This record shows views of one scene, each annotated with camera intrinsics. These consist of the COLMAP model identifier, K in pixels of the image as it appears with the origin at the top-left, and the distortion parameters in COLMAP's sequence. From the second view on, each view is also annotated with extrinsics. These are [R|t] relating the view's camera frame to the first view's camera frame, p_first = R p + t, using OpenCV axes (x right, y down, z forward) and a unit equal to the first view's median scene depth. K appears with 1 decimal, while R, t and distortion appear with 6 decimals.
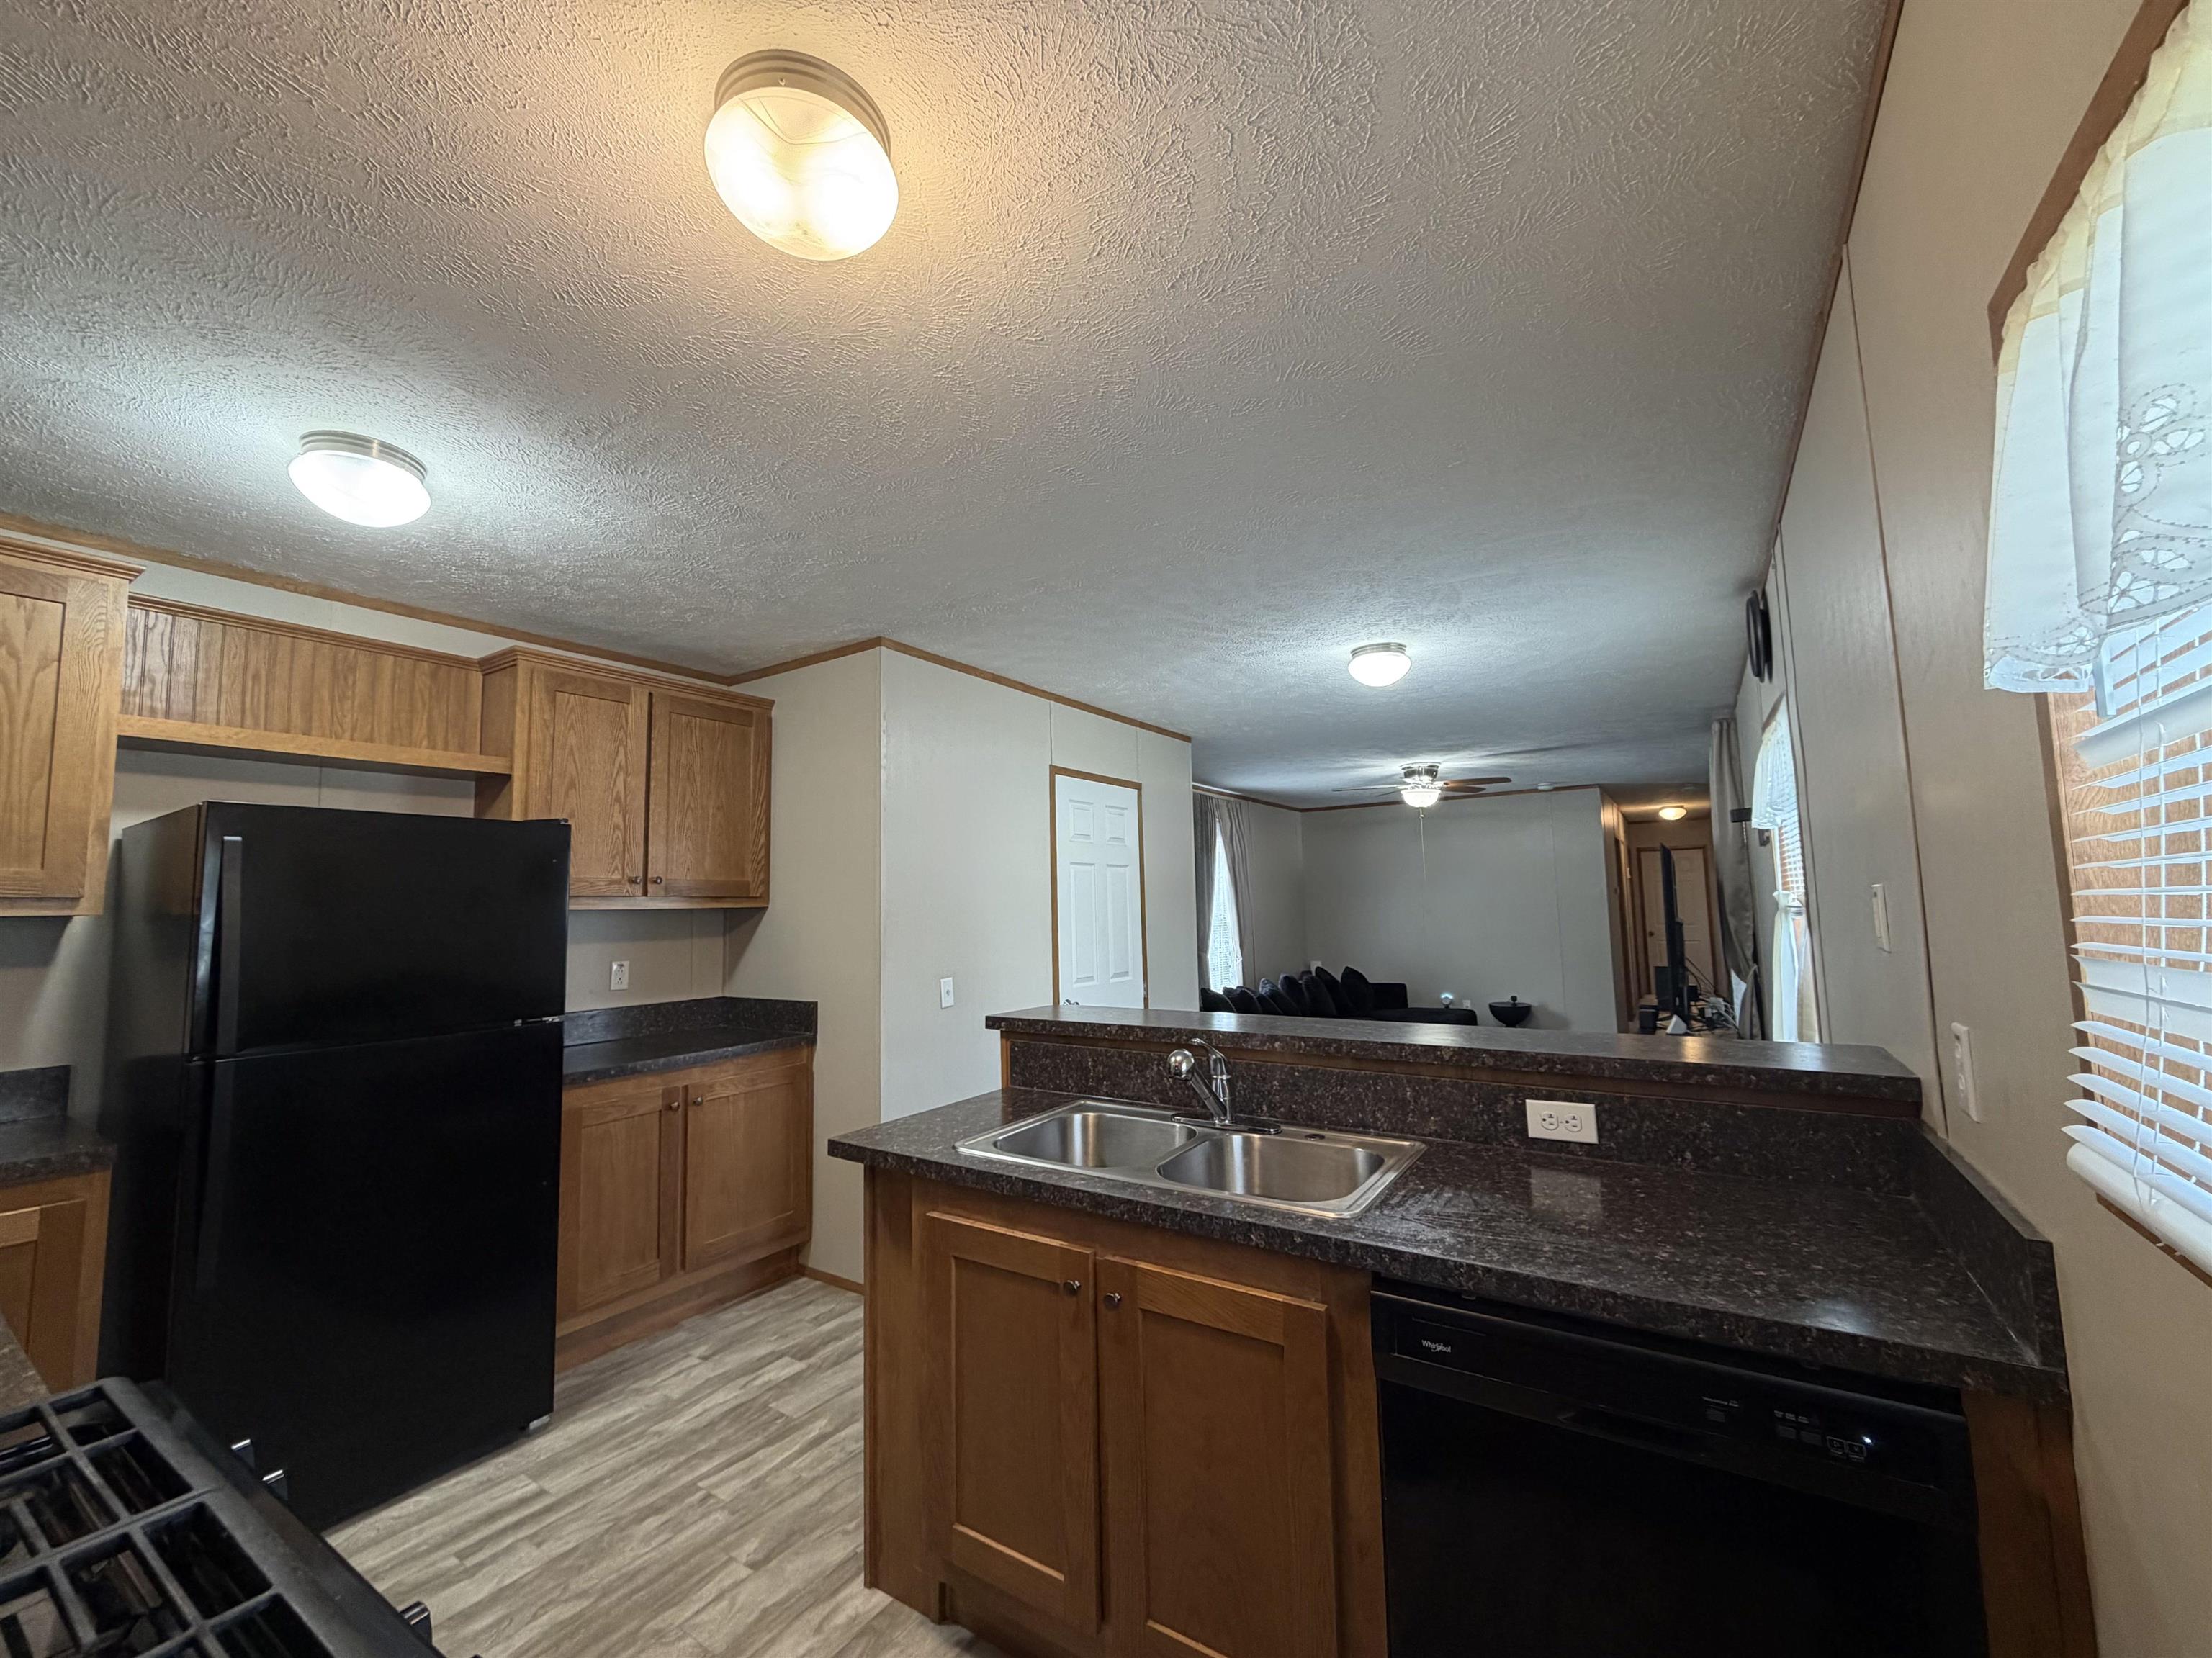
lens RADIAL K [[898.7, 0, 1096.3], [0, 898.7, 834.2], [0, 0, 1]] dist [-0.000671, -0.000294]
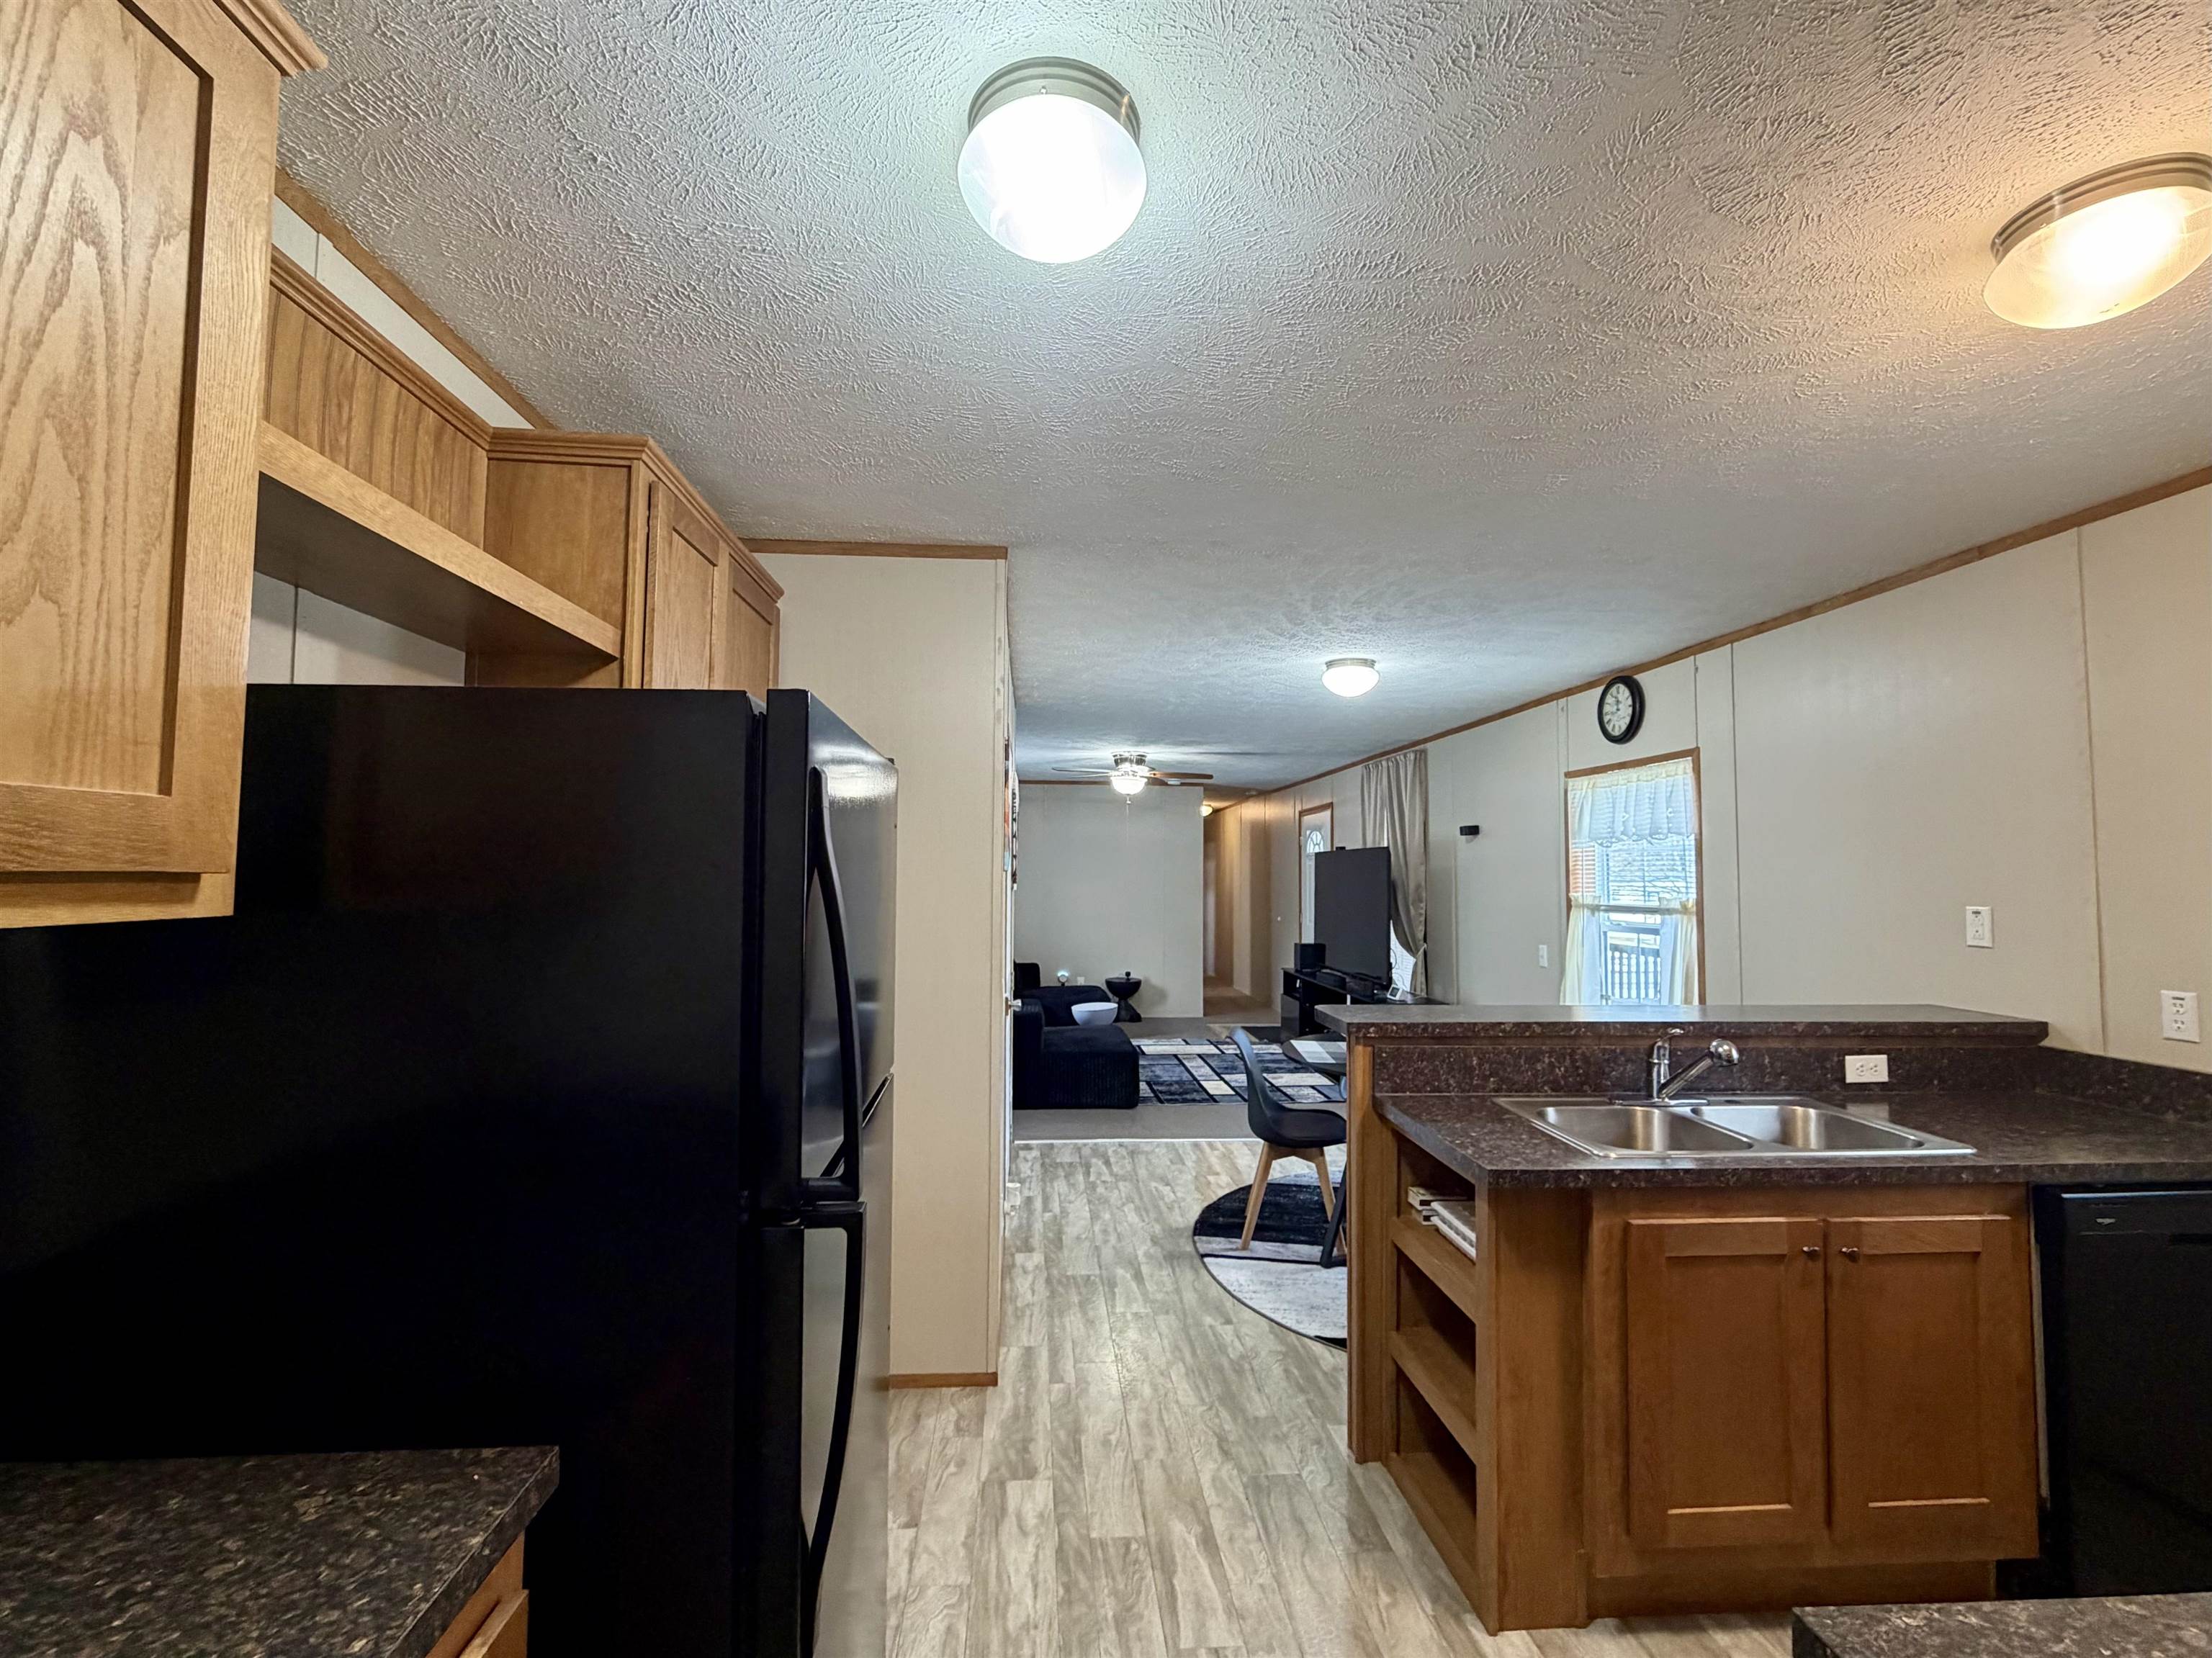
lens RADIAL K [[967.1, 0, 1101.0], [0, 967.1, 839.0], [0, 0, 1]] dist [0.000483, -0.000277]
pose [[0.784332, 0.050363, 0.618294, -1.039919], [-0.076151, 0.996977, 0.015393, 0.019888], [-0.615650, -0.059157, 0.785796, 0.423846]]
